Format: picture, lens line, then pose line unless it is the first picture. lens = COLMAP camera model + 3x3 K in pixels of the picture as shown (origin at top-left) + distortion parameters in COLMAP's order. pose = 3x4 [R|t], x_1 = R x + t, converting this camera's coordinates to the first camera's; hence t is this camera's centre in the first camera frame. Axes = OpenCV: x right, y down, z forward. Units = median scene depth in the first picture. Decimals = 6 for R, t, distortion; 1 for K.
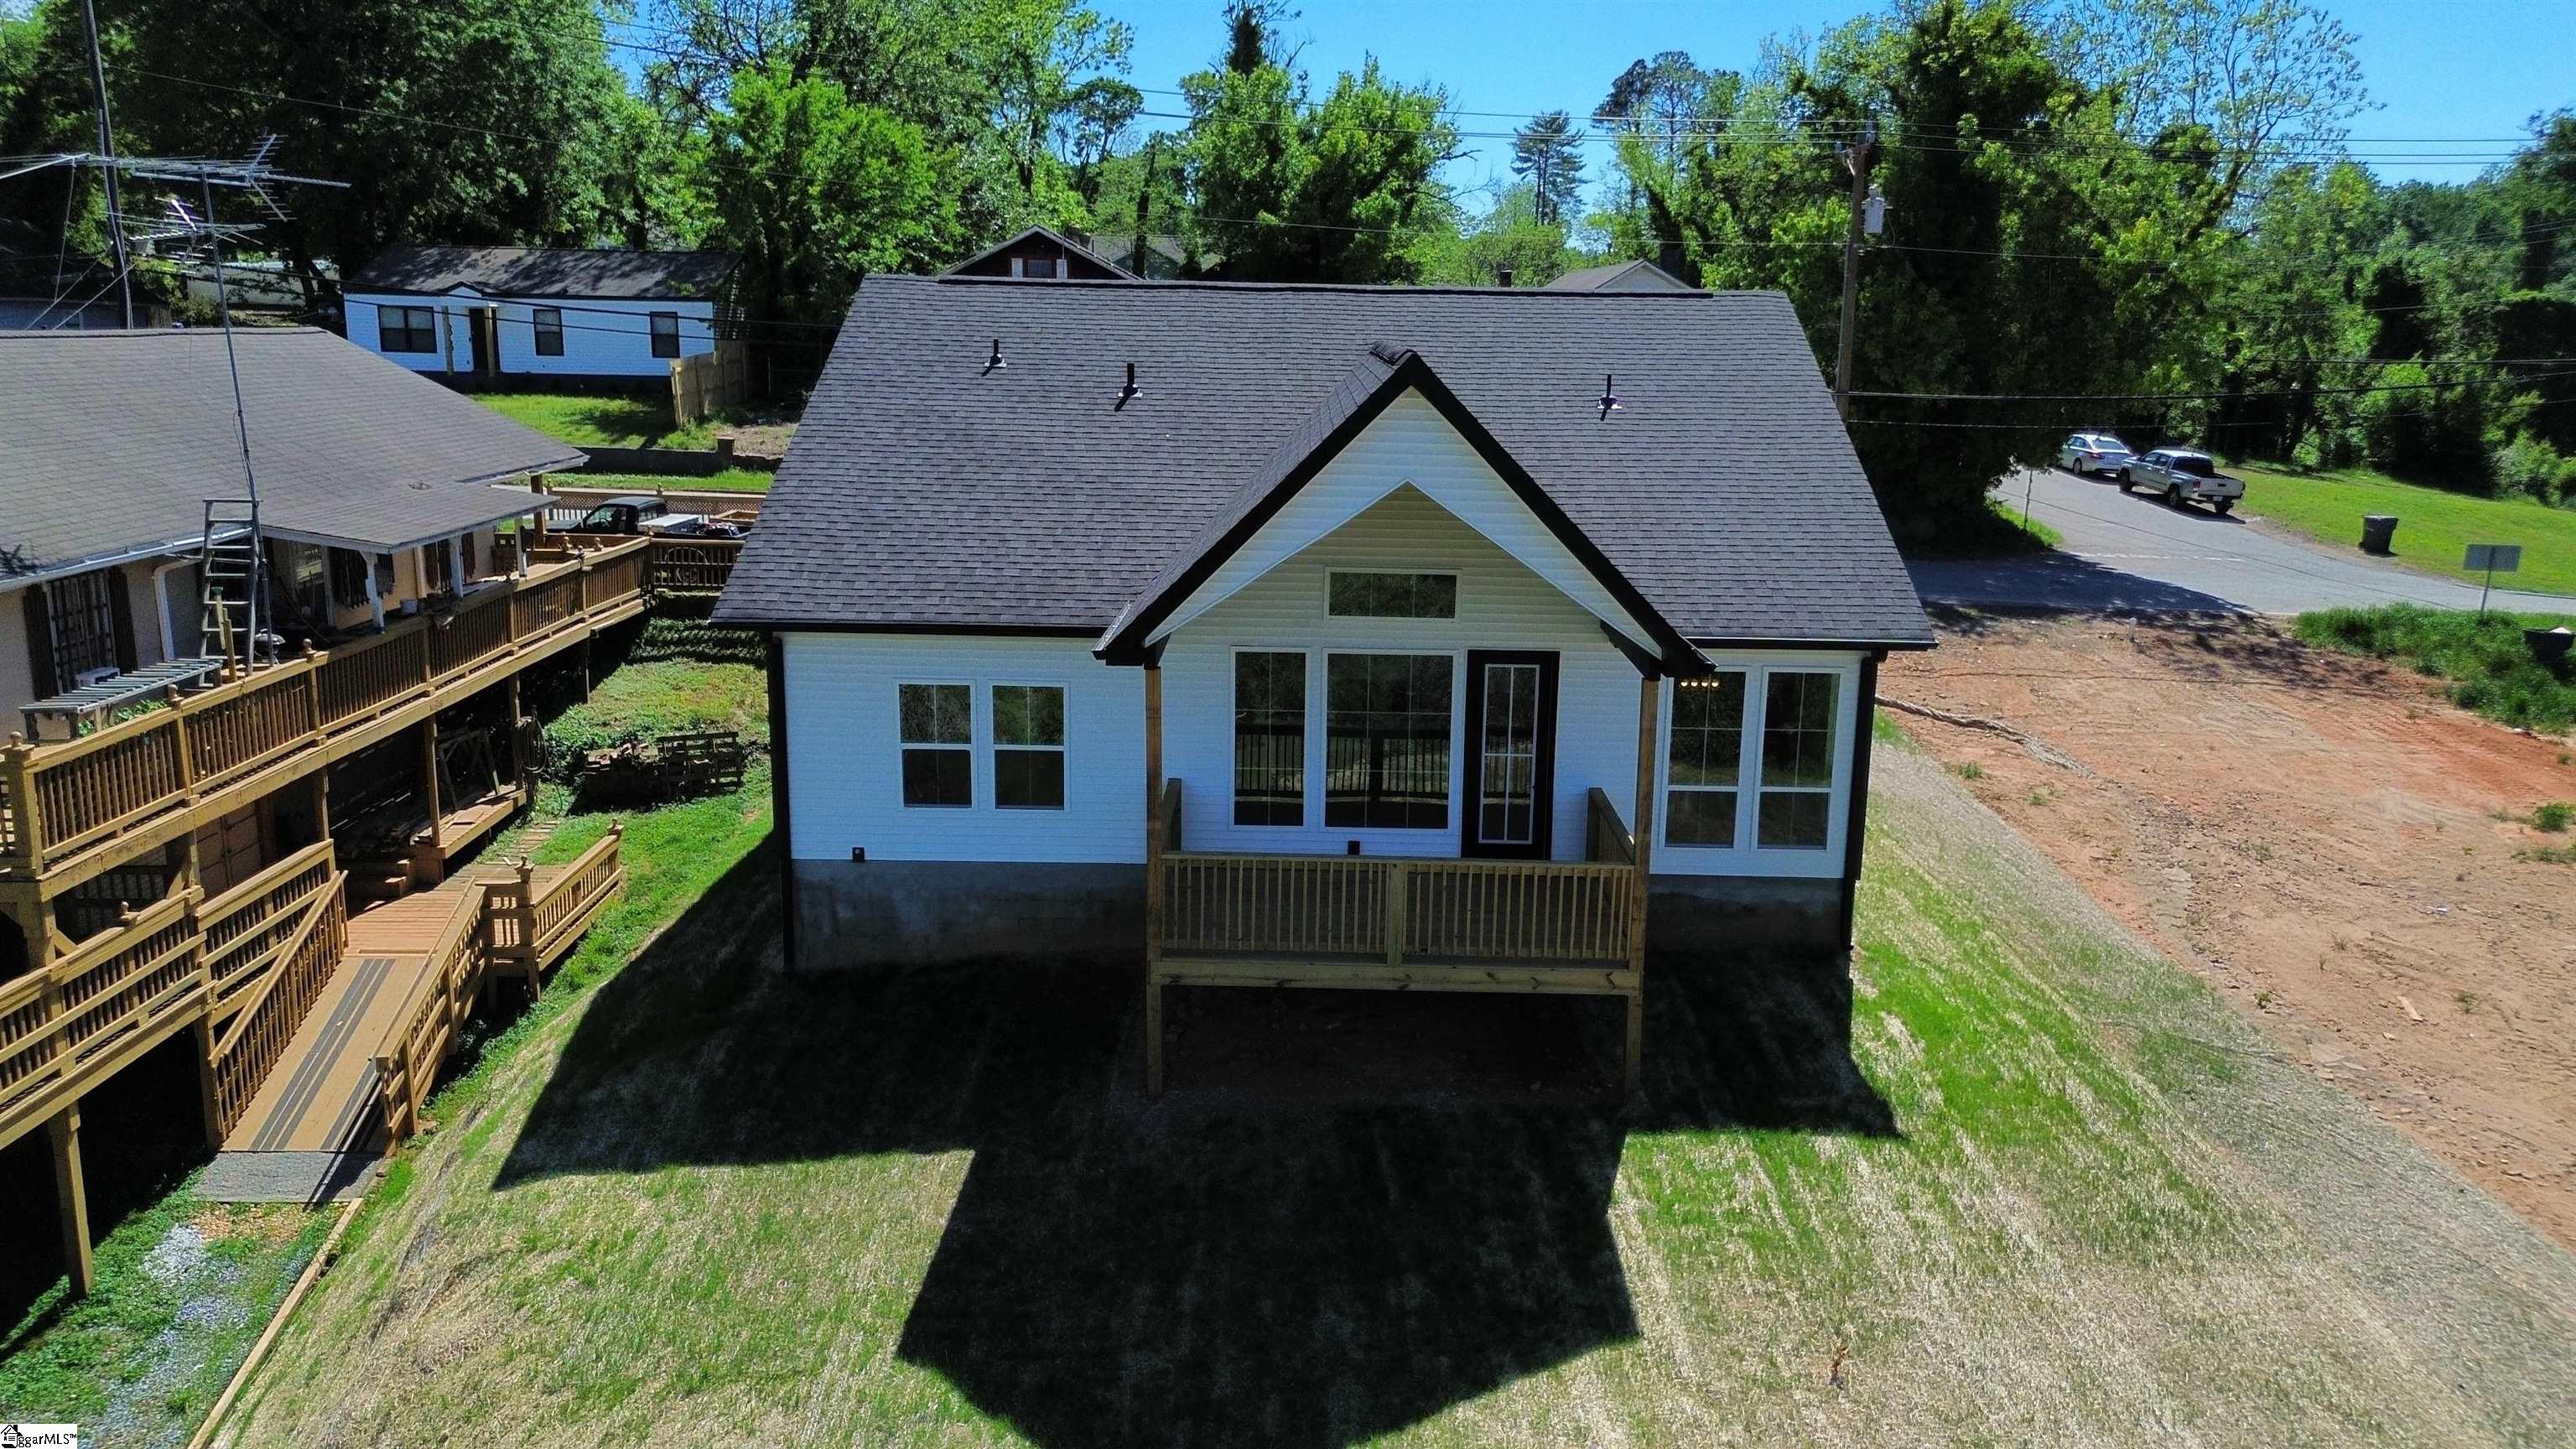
lens RADIAL K [[1807.3, 0, 1303.0], [0, 1807.3, 720.8], [0, 0, 1]] dist [0.047128, -0.031285]
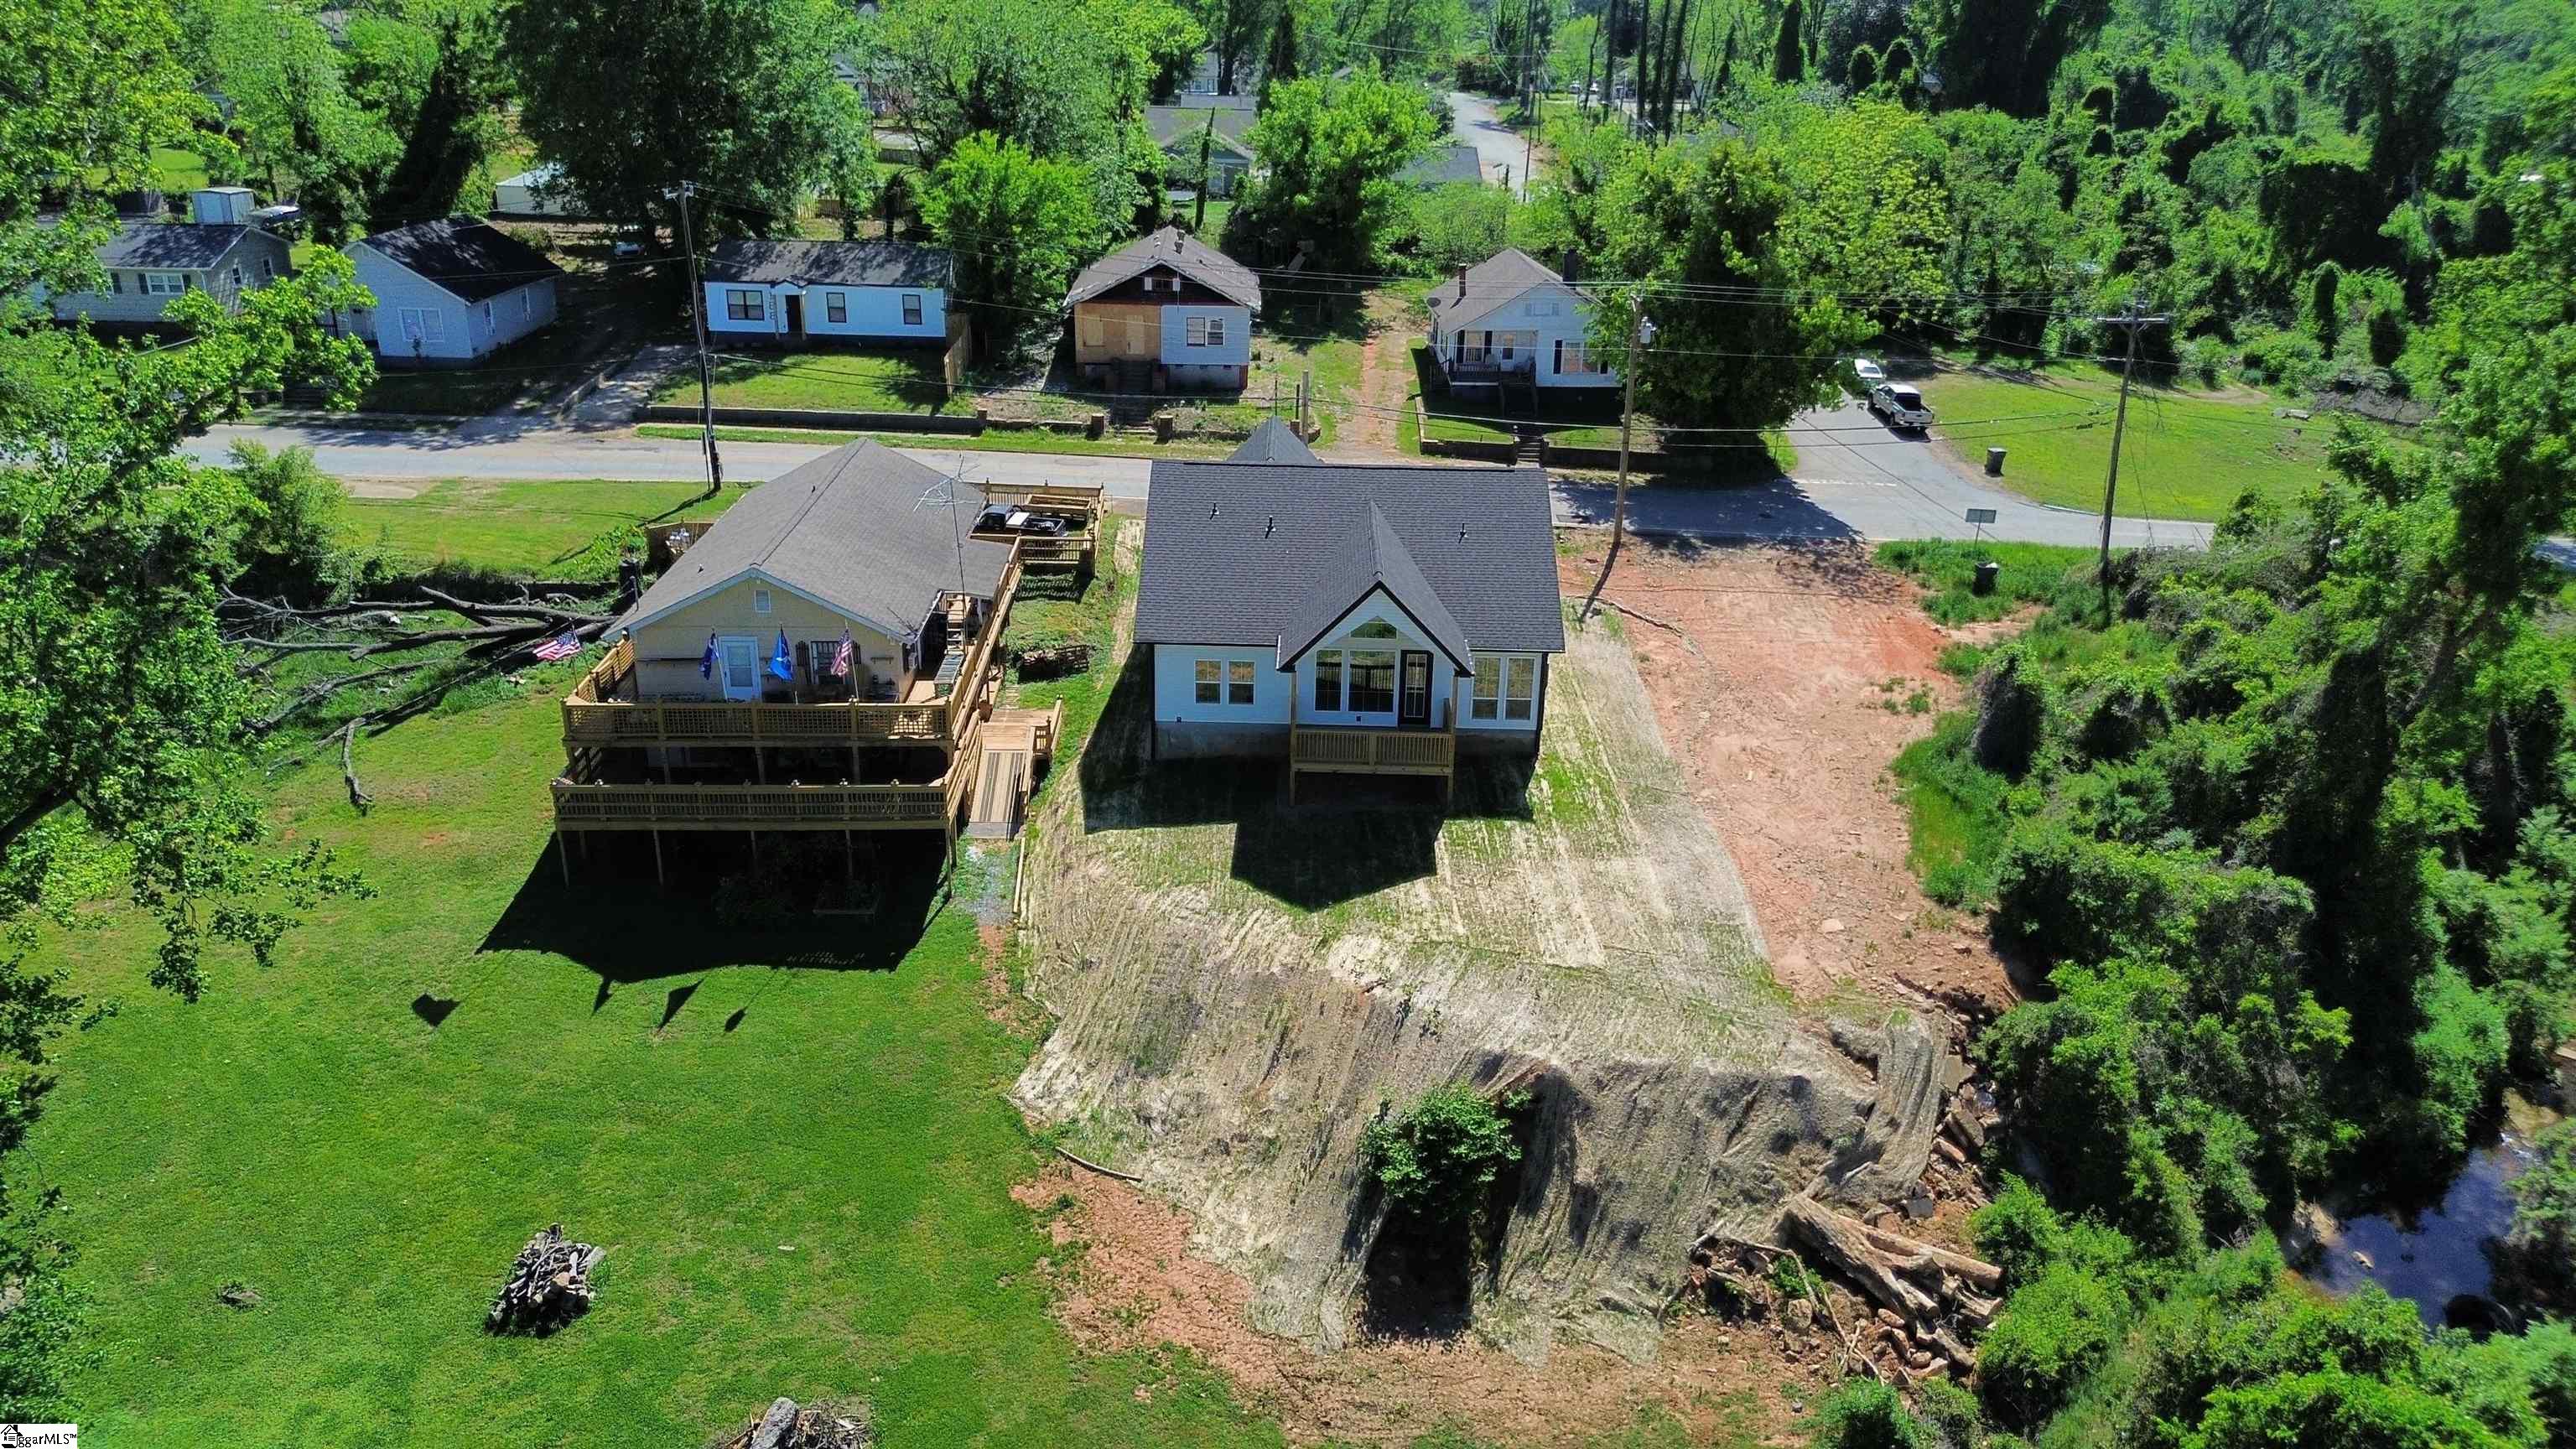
lens RADIAL K [[1770.5, 0, 1302.5], [0, 1770.5, 710.8], [0, 0, 1]] dist [0.073844, -0.005867]
pose [[0.999983, 0.005588, -0.001635, -0.053304], [-0.005256, 0.987249, 0.159099, -0.368009], [0.002503, -0.159087, 0.987261, -1.653473]]
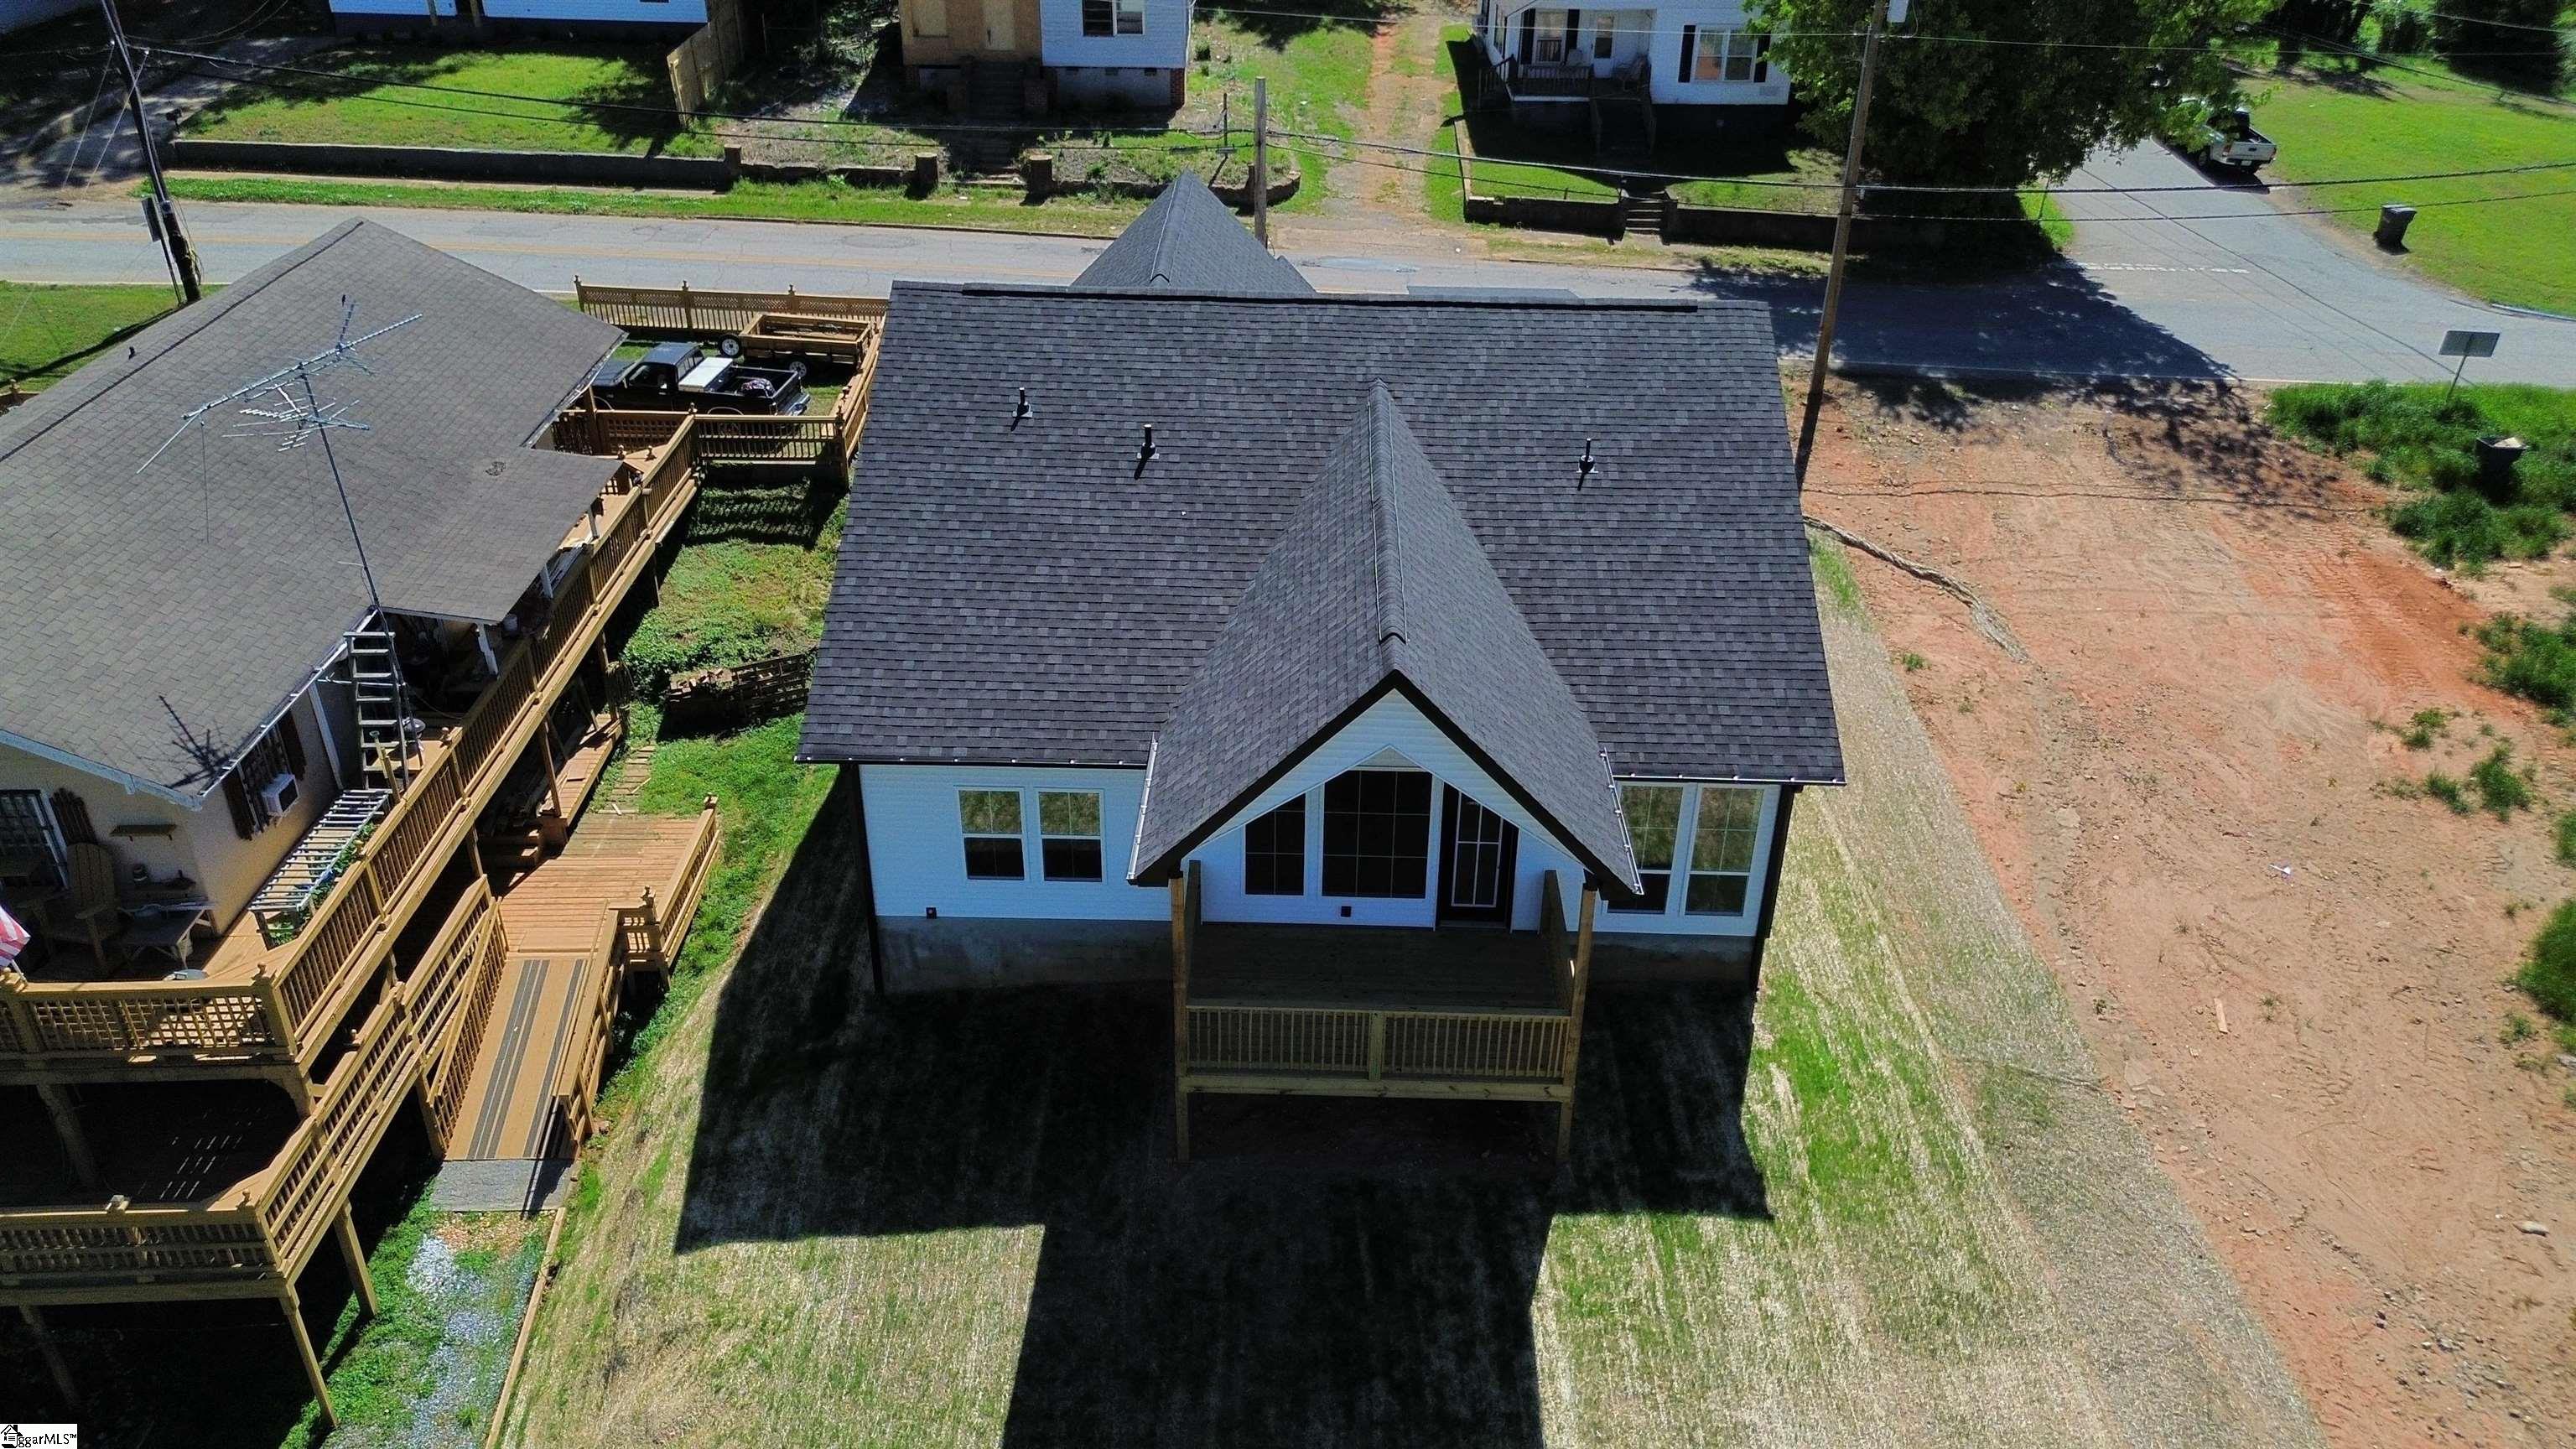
lens RADIAL K [[1807.3, 0, 1306.0], [0, 1807.3, 705.3], [0, 0, 1]] dist [0.047128, -0.031285]
pose [[0.999967, 0.005394, -0.006099, 0.008125], [-0.003325, 0.954303, 0.298822, -0.414961], [0.007432, -0.298791, 0.954290, -0.096237]]
